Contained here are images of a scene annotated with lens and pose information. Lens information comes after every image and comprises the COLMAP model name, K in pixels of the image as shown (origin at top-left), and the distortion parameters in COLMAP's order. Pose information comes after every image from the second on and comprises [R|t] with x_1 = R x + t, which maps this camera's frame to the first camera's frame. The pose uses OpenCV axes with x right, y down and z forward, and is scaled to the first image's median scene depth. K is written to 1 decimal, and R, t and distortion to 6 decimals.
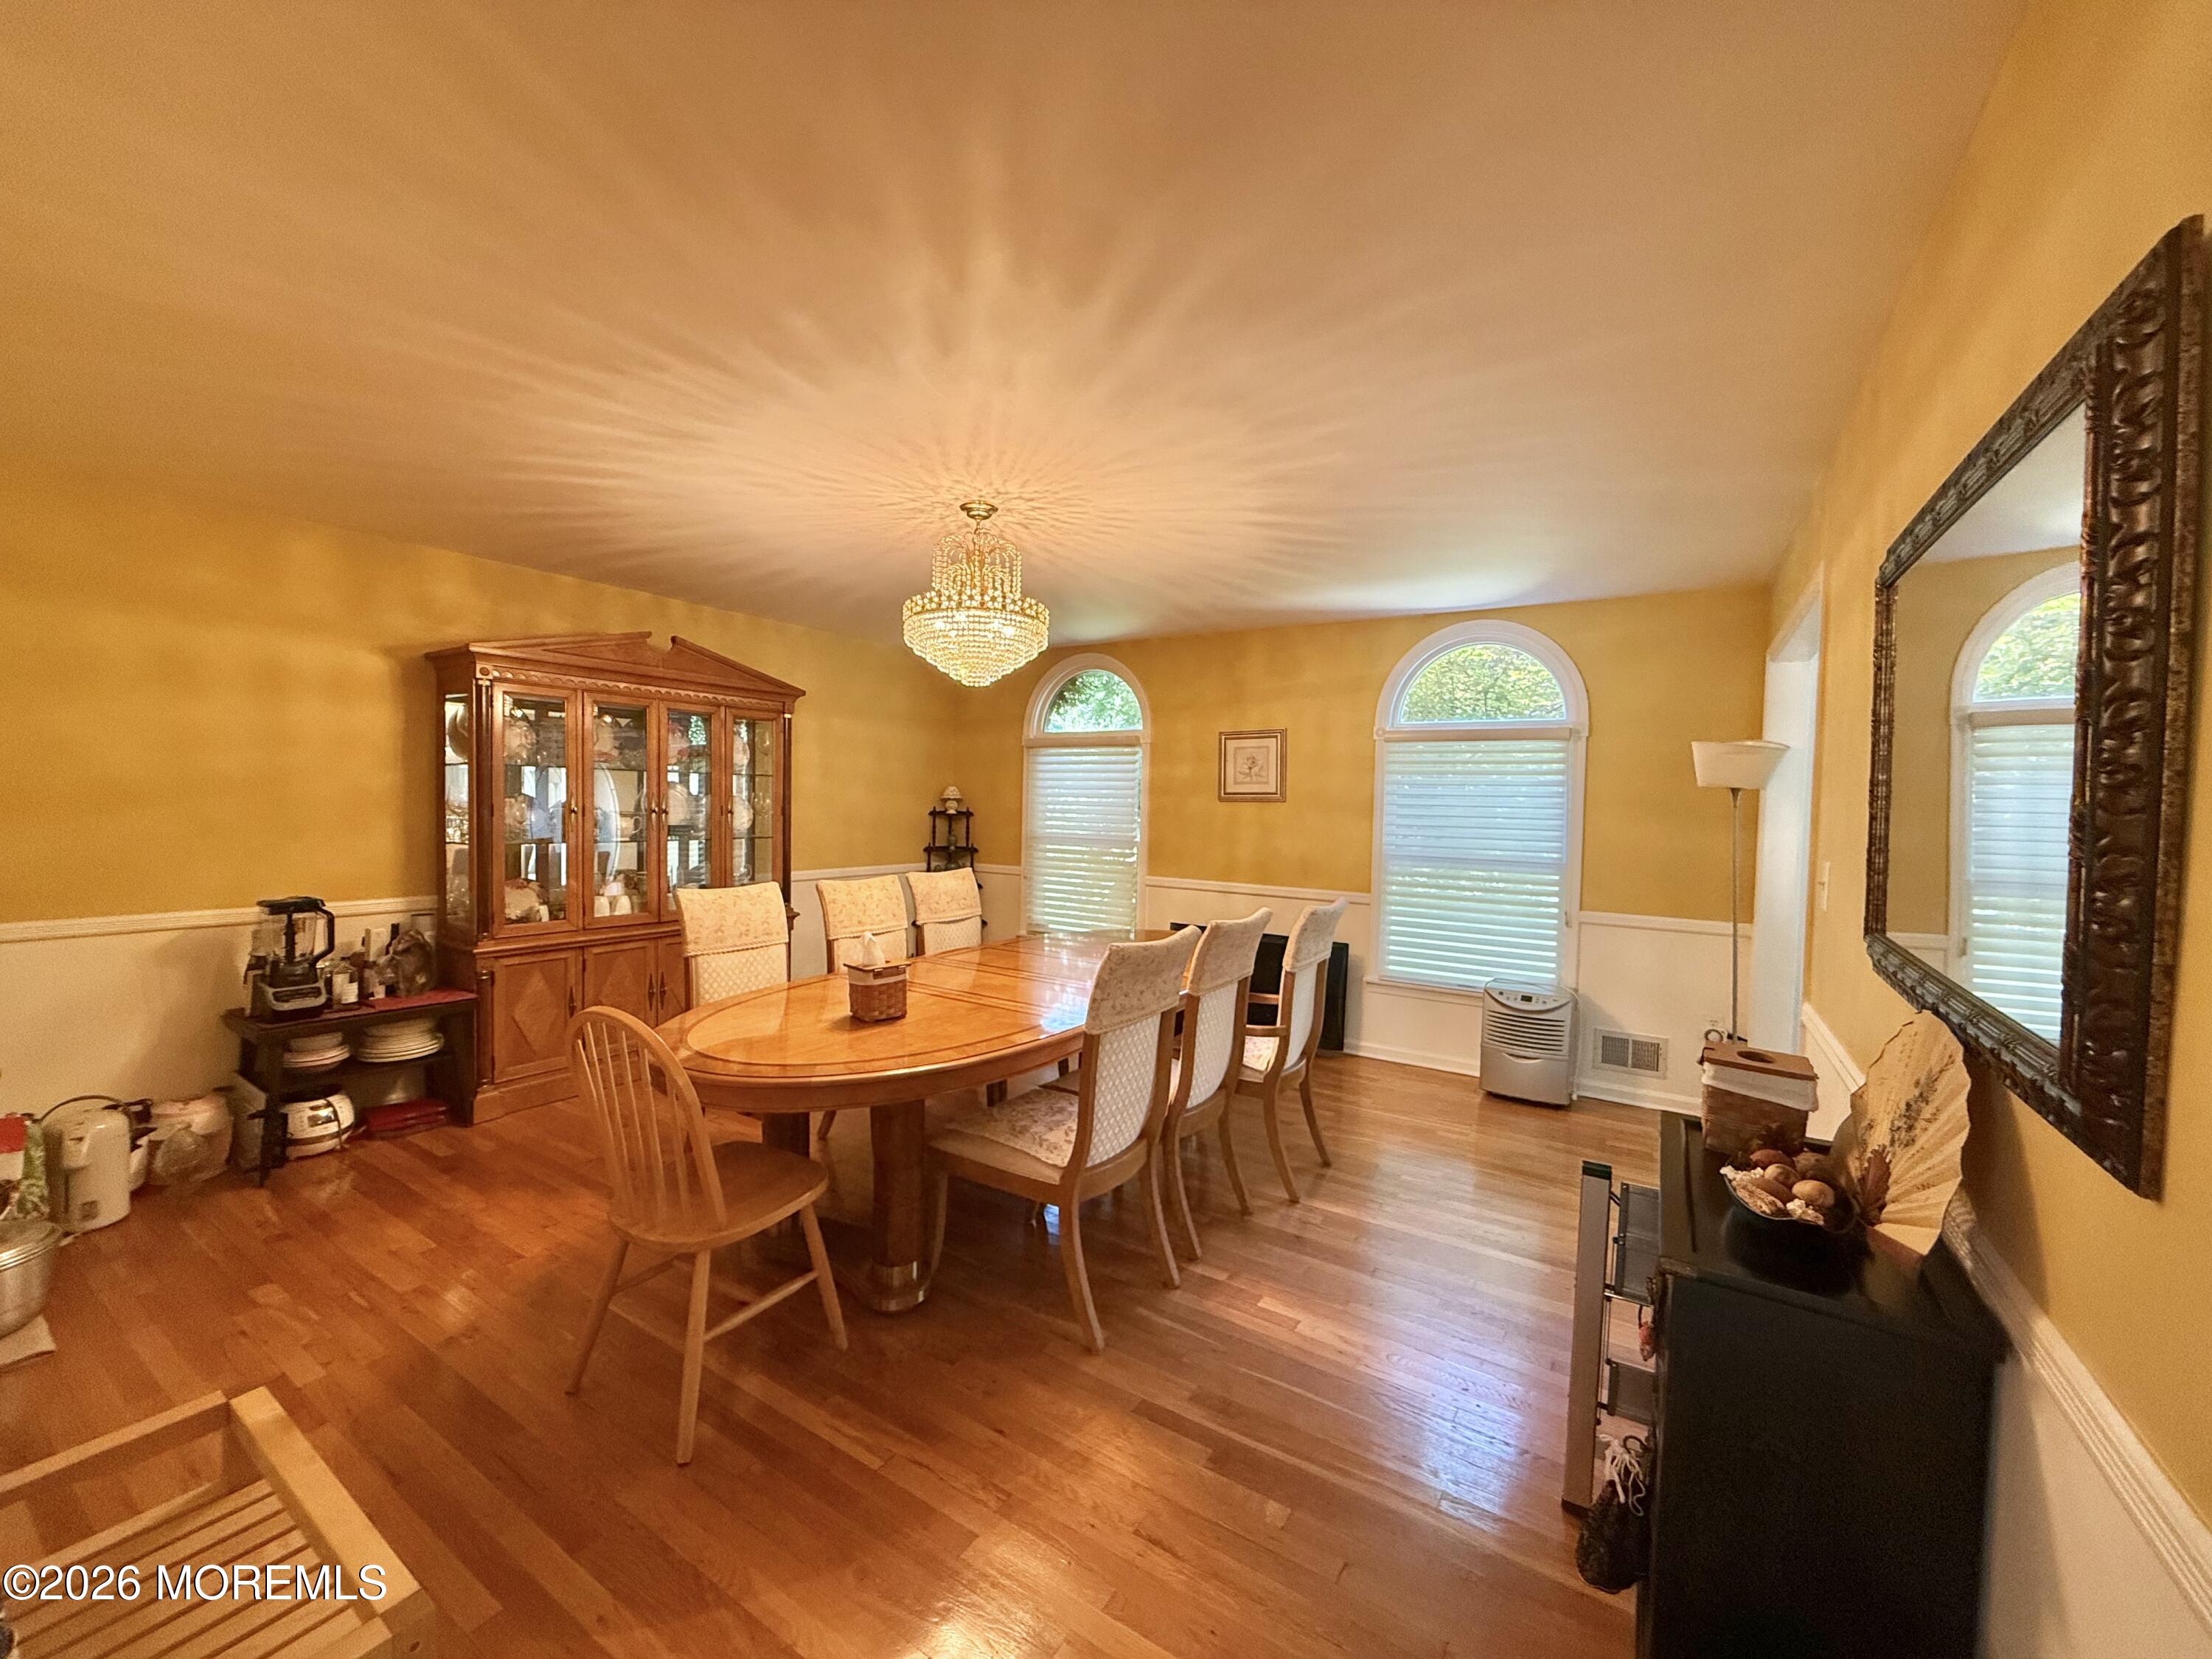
lens RADIAL K [[879.4, 0, 1106.0], [0, 879.4, 829.5], [0, 0, 1]] dist [0.001335, 0.000160]
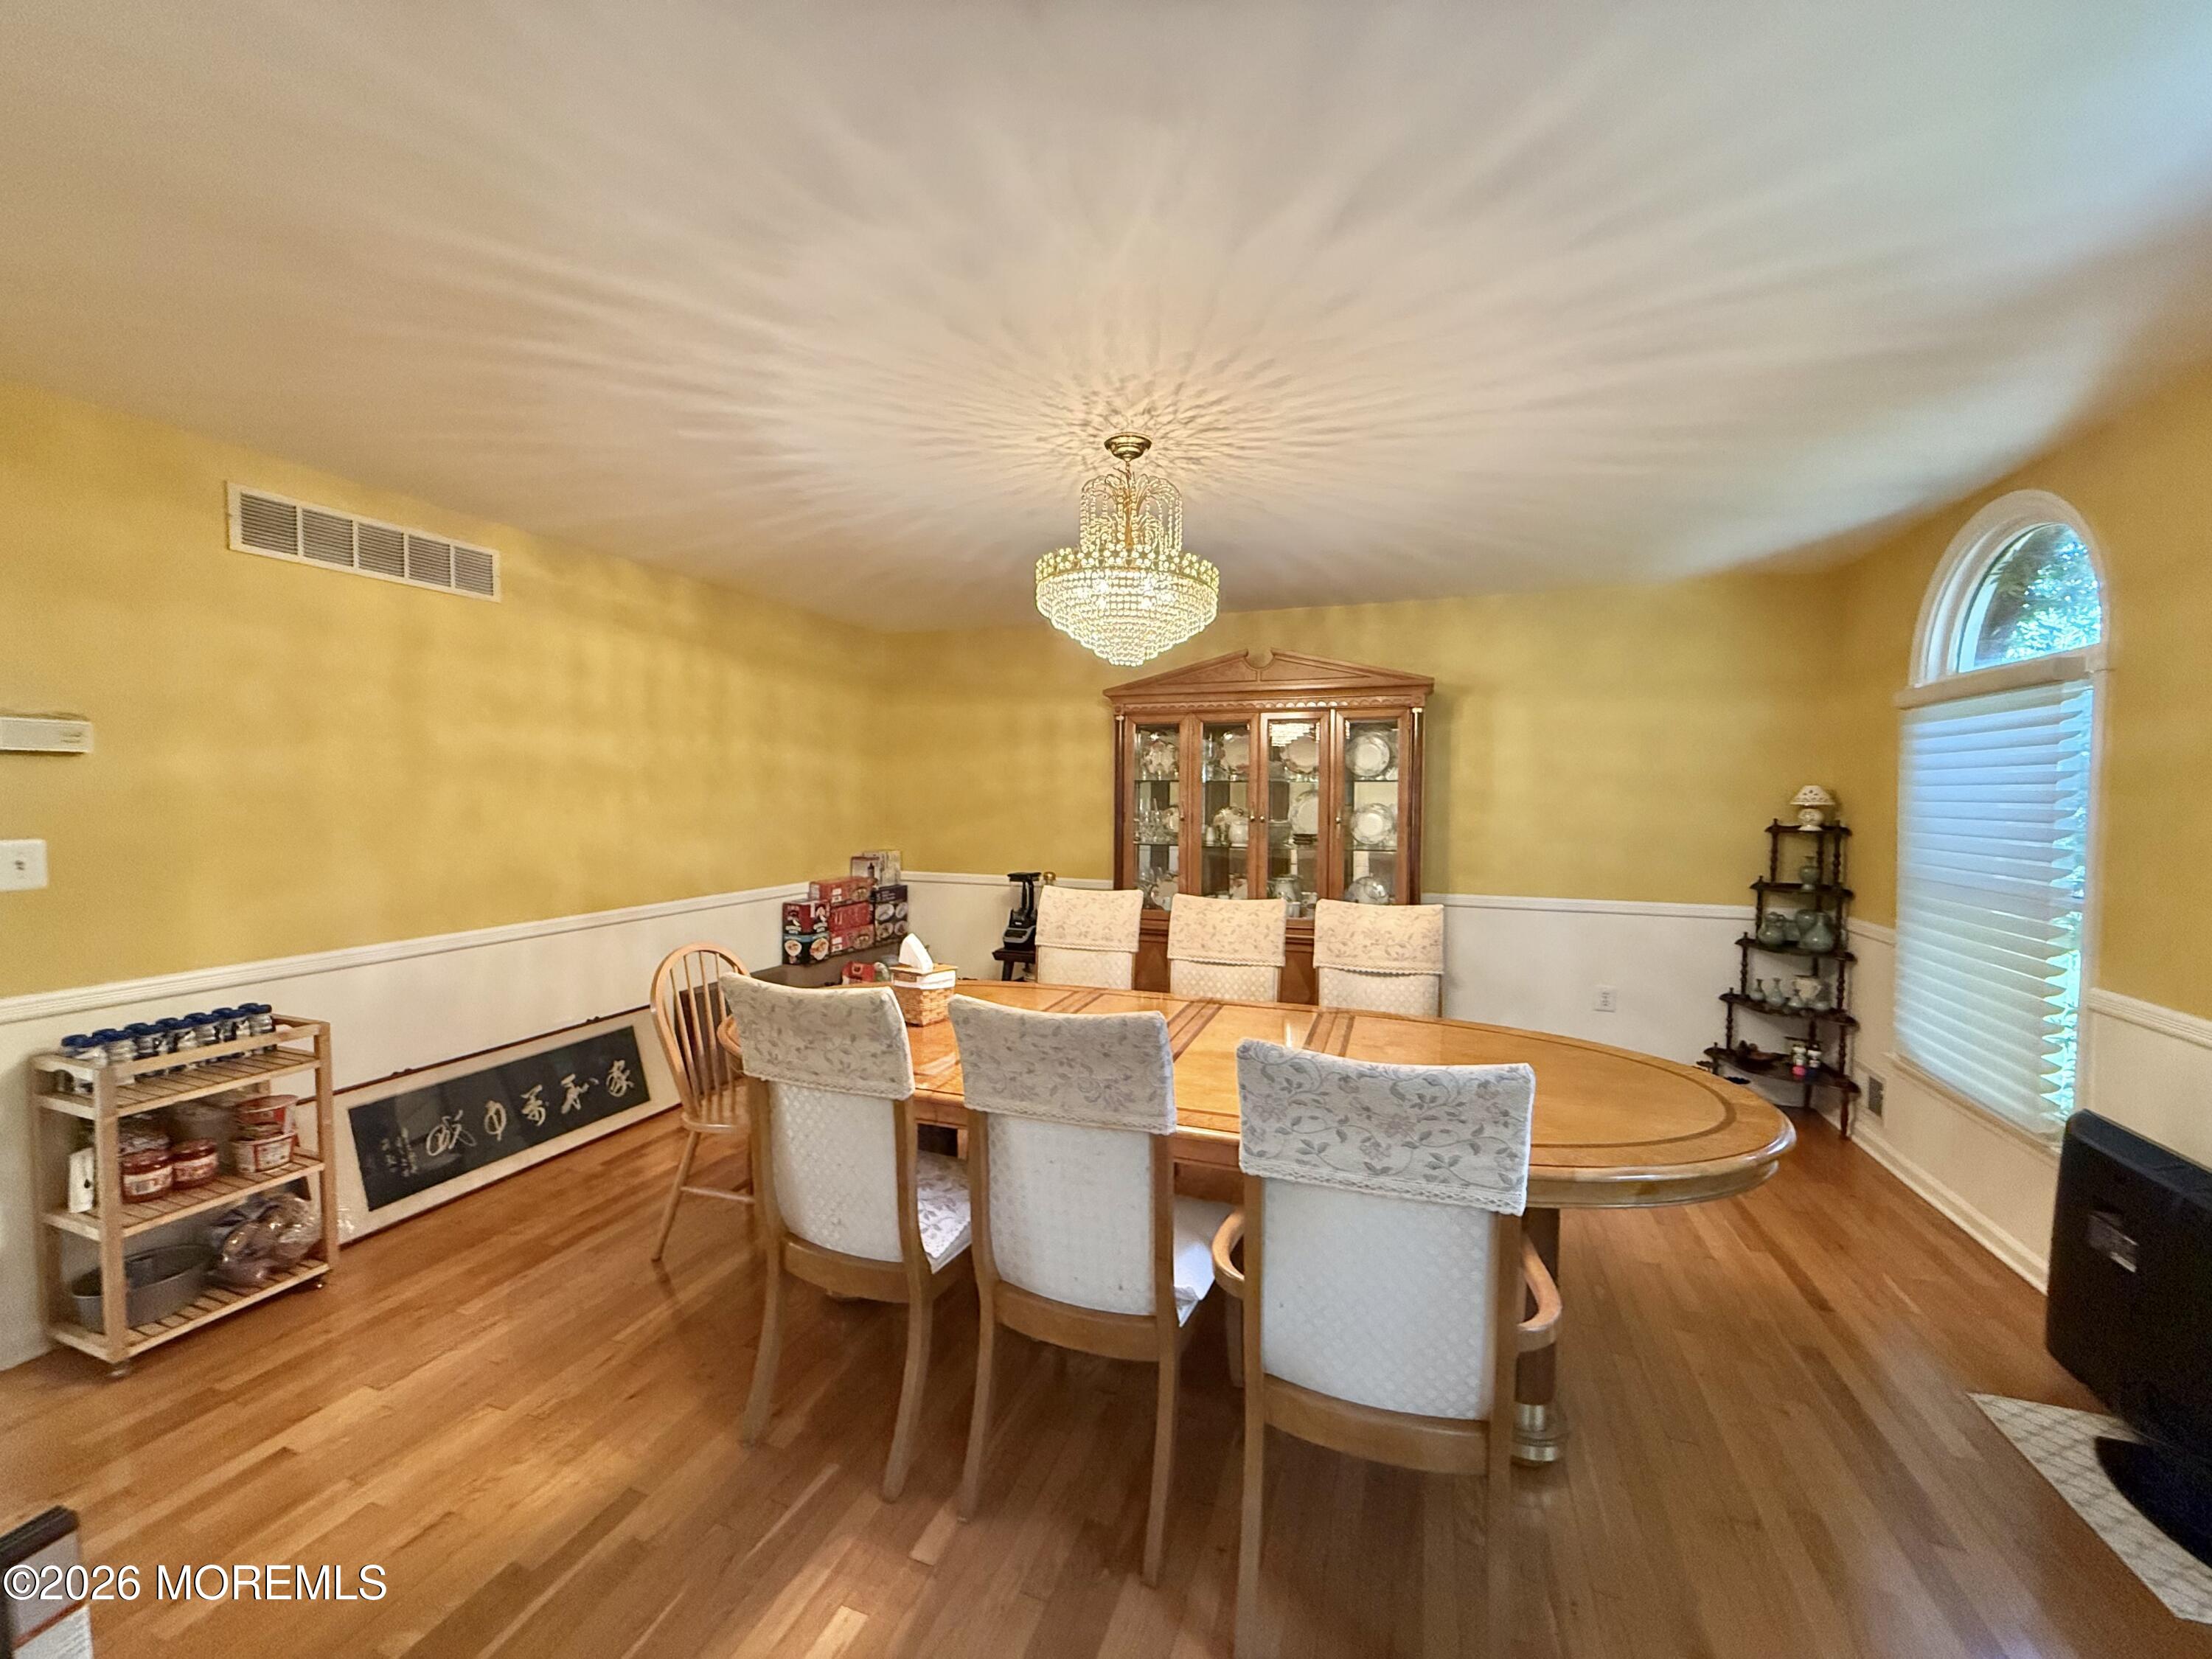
lens RADIAL K [[879.4, 0, 1106.0], [0, 879.4, 829.5], [0, 0, 1]] dist [0.001335, 0.000160]
pose [[0.219818, 0.019419, -0.975348, 0.621509], [-0.031912, 0.999410, 0.012706, -0.022096], [0.975019, 0.028332, 0.220308, 0.786971]]
